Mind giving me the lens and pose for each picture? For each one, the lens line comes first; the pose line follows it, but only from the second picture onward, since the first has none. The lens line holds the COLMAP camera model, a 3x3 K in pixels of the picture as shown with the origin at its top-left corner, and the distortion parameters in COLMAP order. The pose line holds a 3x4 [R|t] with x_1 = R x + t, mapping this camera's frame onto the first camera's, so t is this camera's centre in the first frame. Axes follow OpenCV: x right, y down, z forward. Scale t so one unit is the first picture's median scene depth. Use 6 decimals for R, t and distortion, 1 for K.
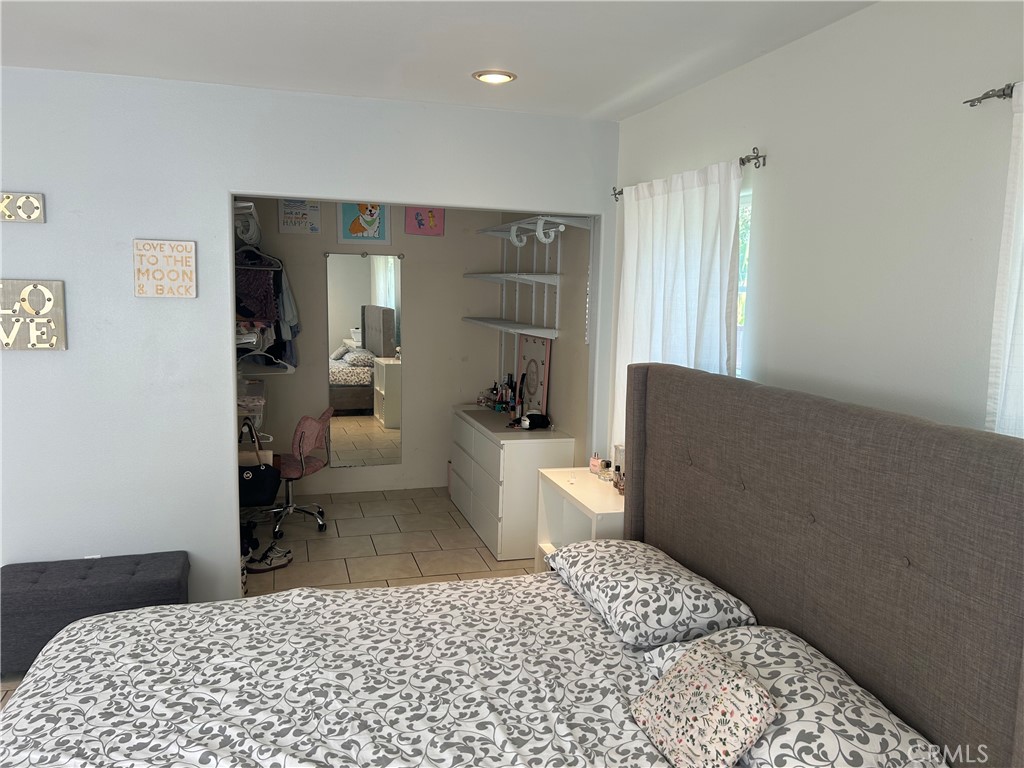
lens RADIAL K [[768.5, 0, 512.6], [0, 768.5, 383.4], [0, 0, 1]] dist [0.065451, -0.061609]
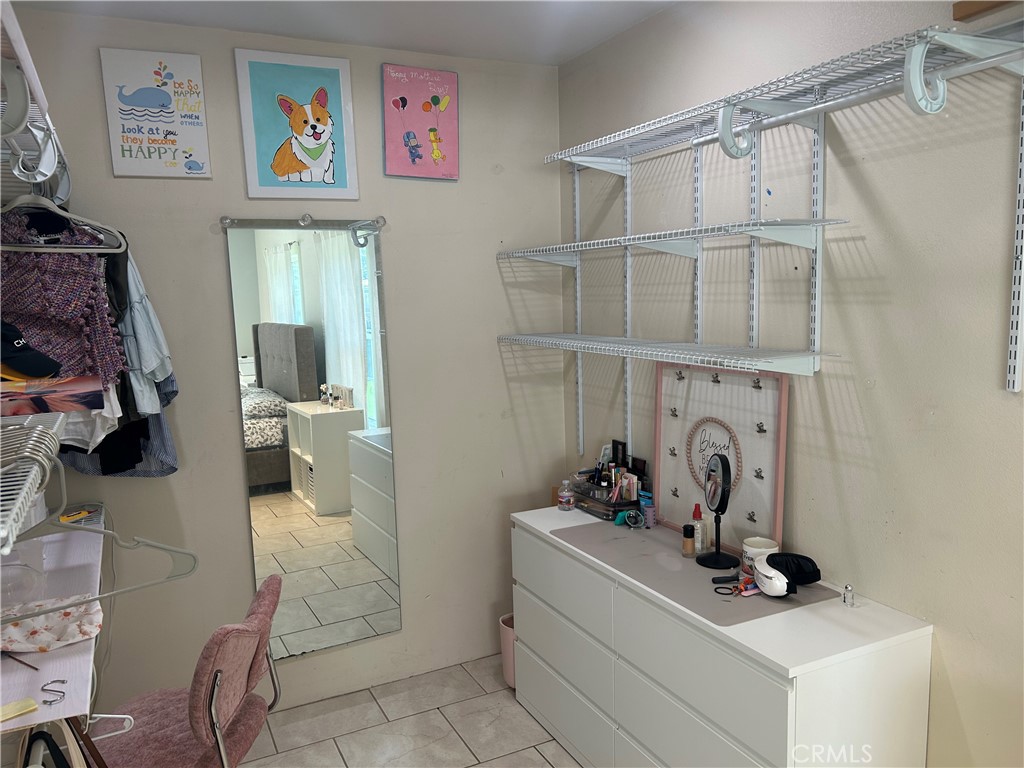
lens RADIAL K [[768.5, 0, 506.0], [0, 768.5, 382.3], [0, 0, 1]] dist [0.065451, -0.061609]
pose [[0.984422, -0.073579, 0.159683, -0.269424], [0.074727, 0.997203, -0.001186, -0.097833], [-0.159149, 0.013100, 0.987168, 0.883378]]
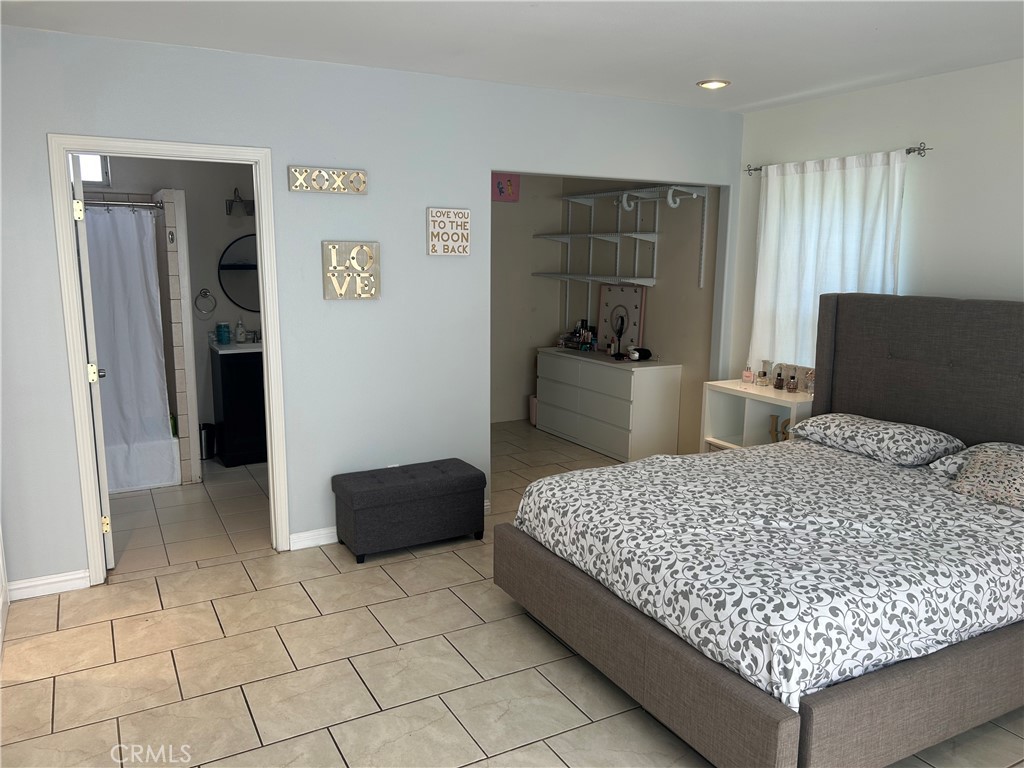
lens RADIAL K [[768.5, 0, 512.6], [0, 768.5, 385.9], [0, 0, 1]] dist [0.065451, -0.061609]
pose [[0.975787, -0.051595, 0.212552, -0.642709], [0.041098, 0.997721, 0.053514, 0.038890], [-0.214828, -0.043483, 0.975683, -0.248993]]
